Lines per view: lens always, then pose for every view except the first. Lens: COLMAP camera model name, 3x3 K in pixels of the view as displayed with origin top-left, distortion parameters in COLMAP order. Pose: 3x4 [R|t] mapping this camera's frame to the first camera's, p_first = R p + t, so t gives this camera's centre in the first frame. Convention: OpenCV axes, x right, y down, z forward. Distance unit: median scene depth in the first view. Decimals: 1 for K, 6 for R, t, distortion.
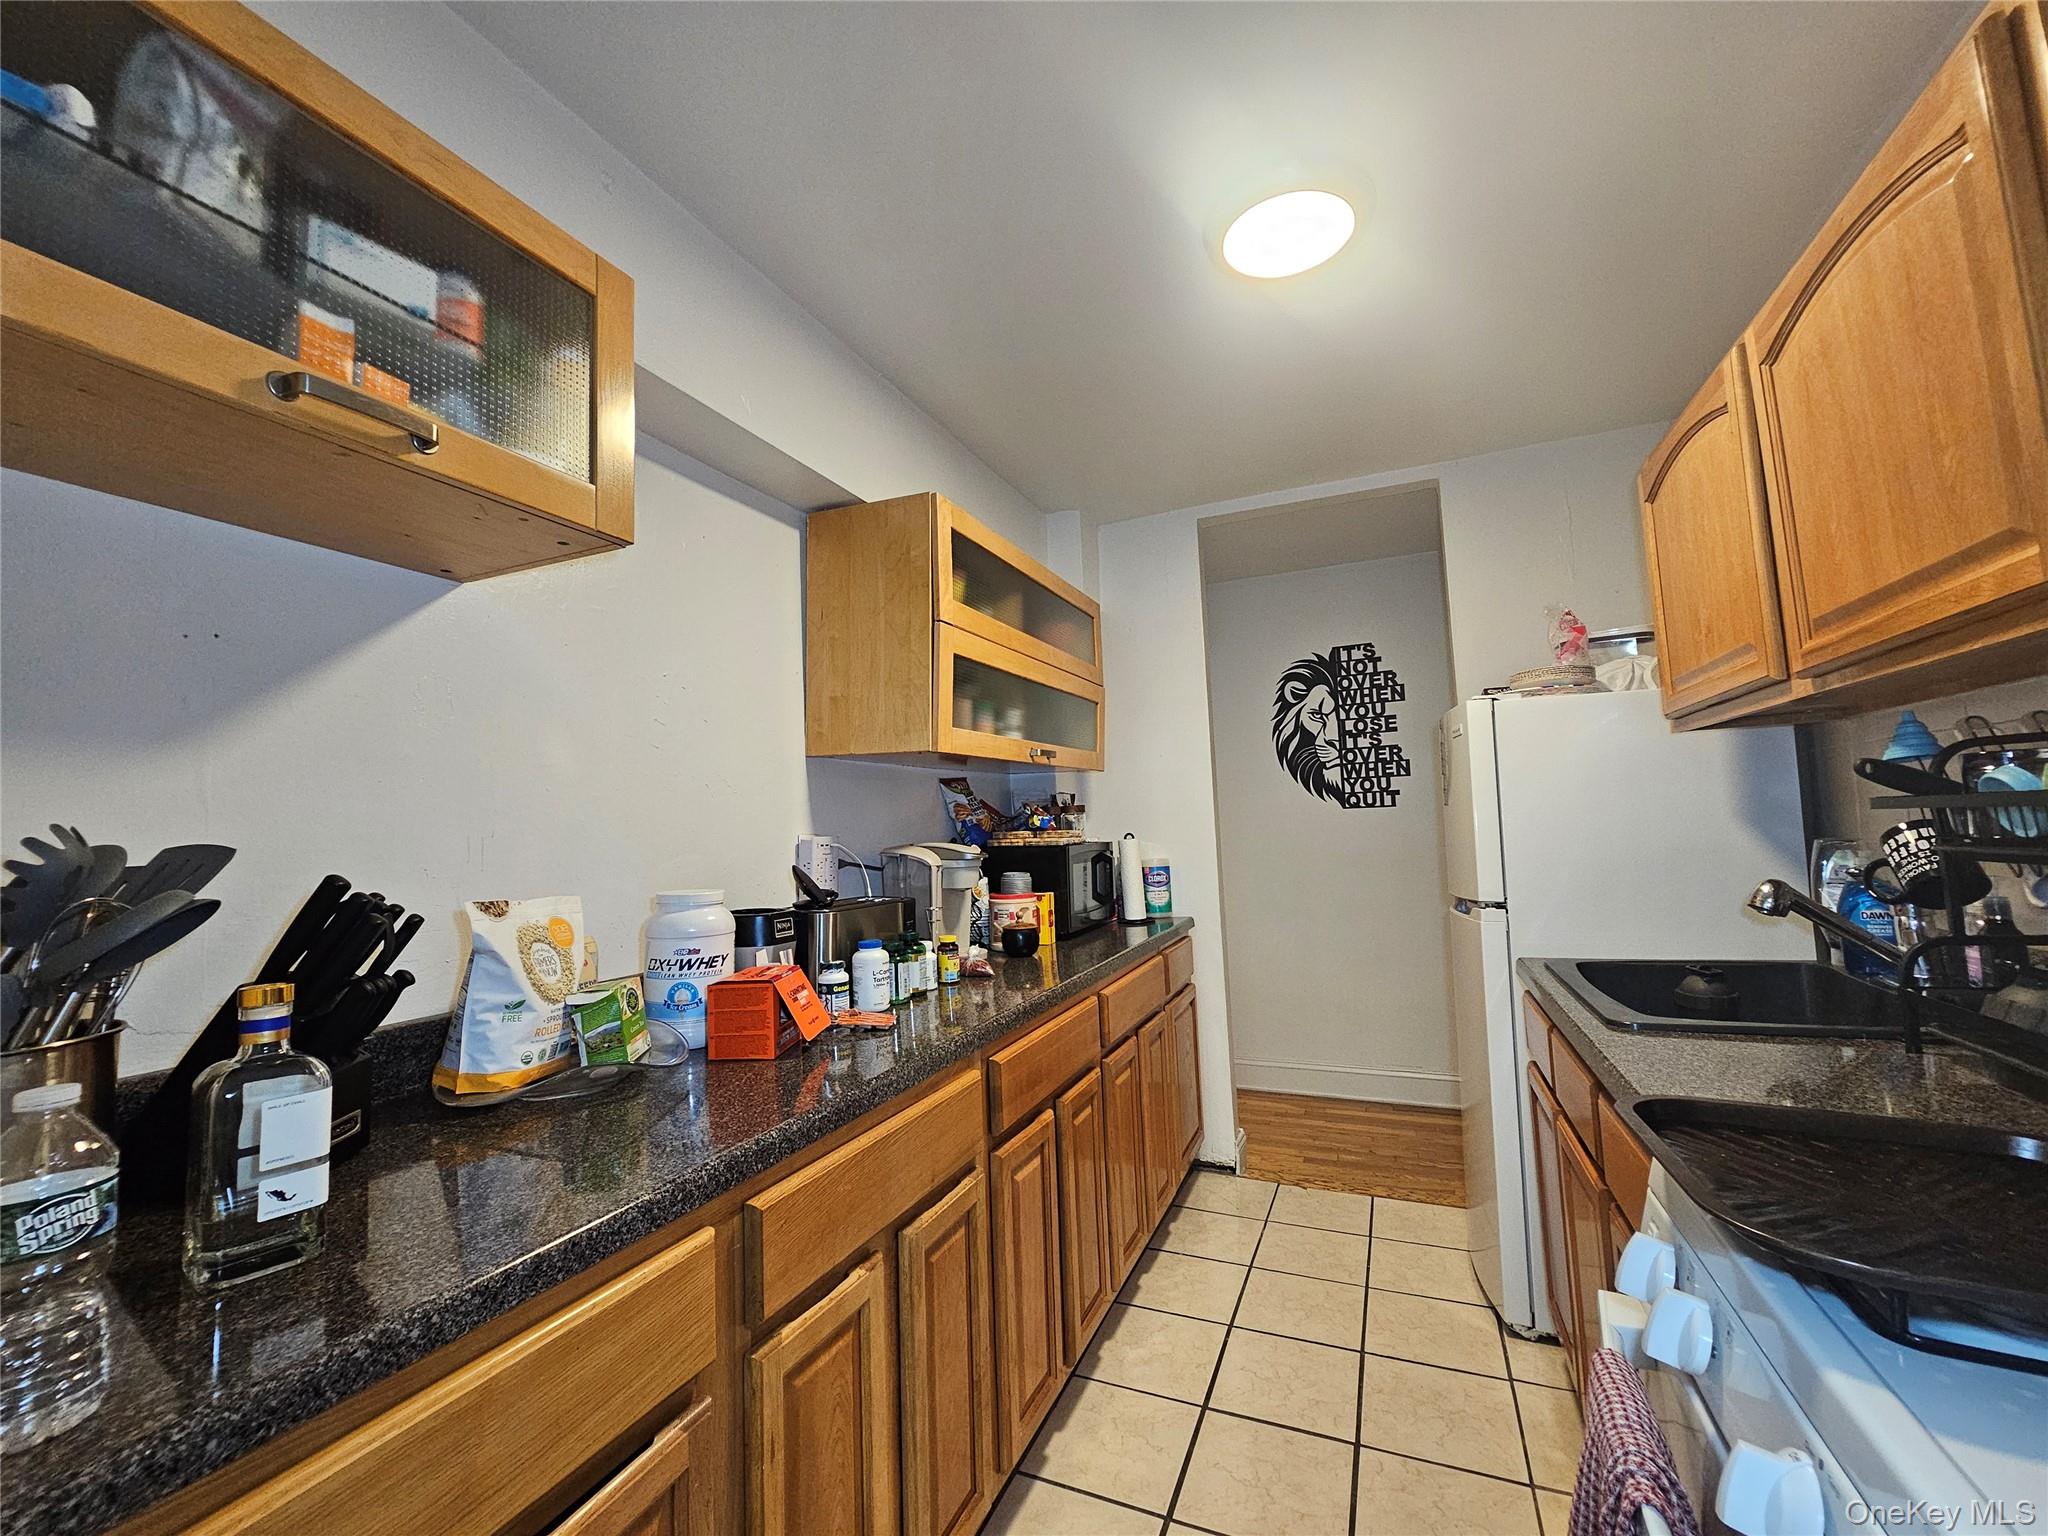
lens RADIAL K [[837.1, 0, 1031.5], [0, 837.1, 768.1], [0, 0, 1]] dist [-0.002304, -0.000659]
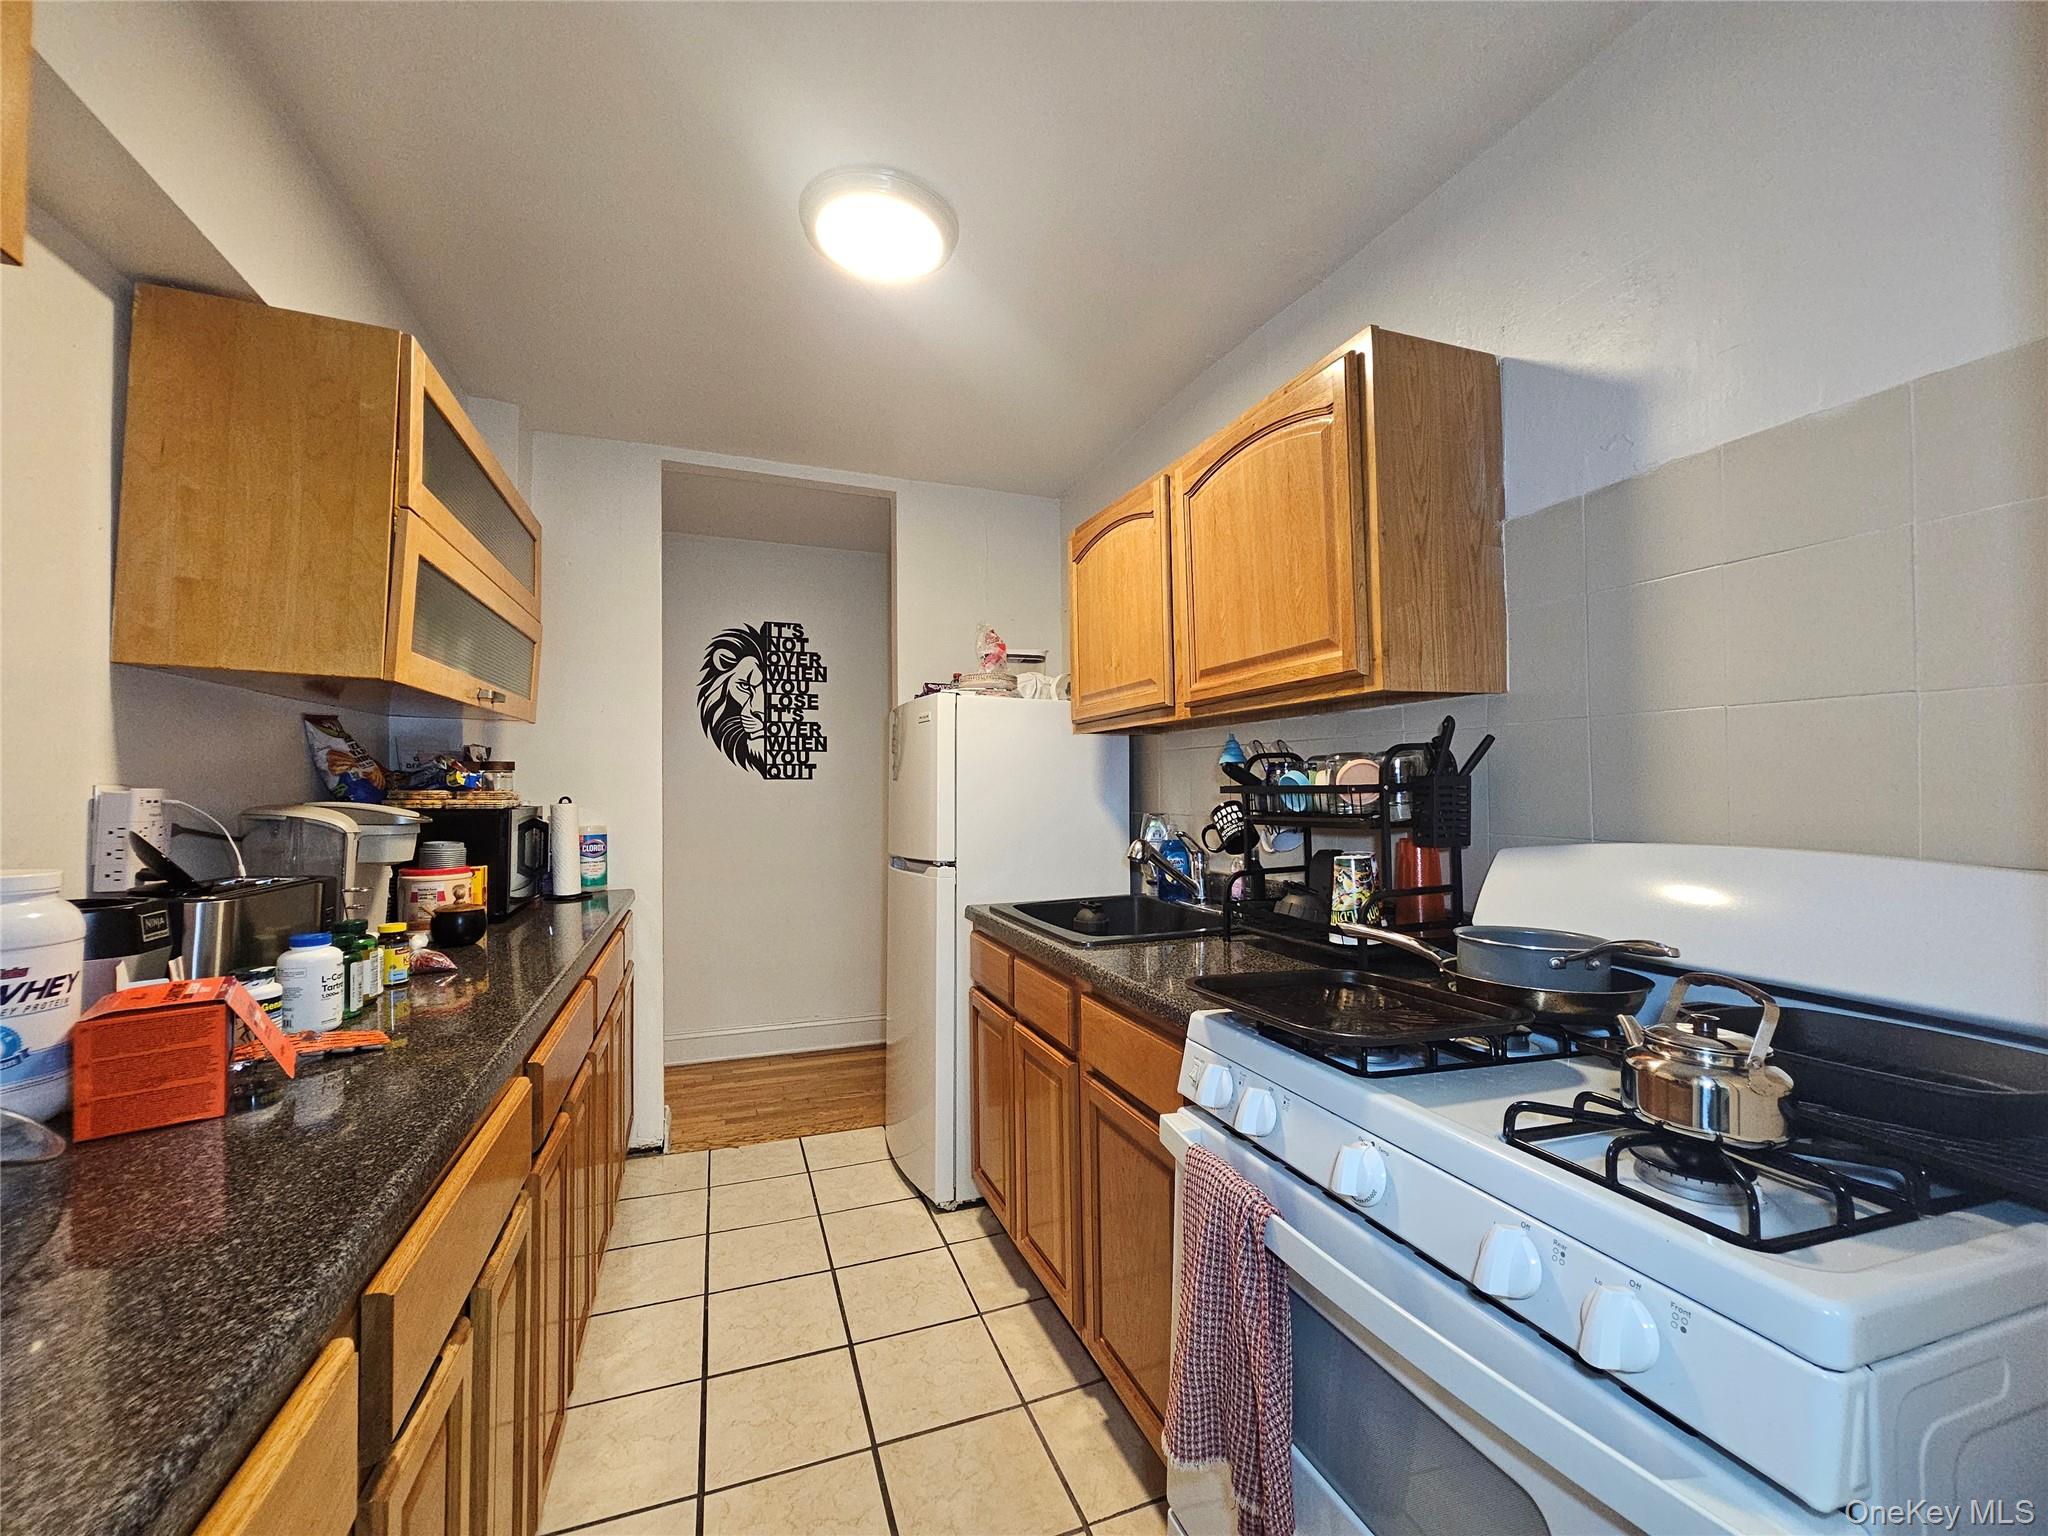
lens RADIAL K [[837.1, 0, 1031.5], [0, 837.1, 768.1], [0, 0, 1]] dist [-0.002304, -0.000659]
pose [[0.715611, 0.051165, 0.696622, -0.160709], [-0.074668, 0.997202, 0.003461, 0.009399], [-0.694496, -0.054492, 0.717430, 0.042029]]
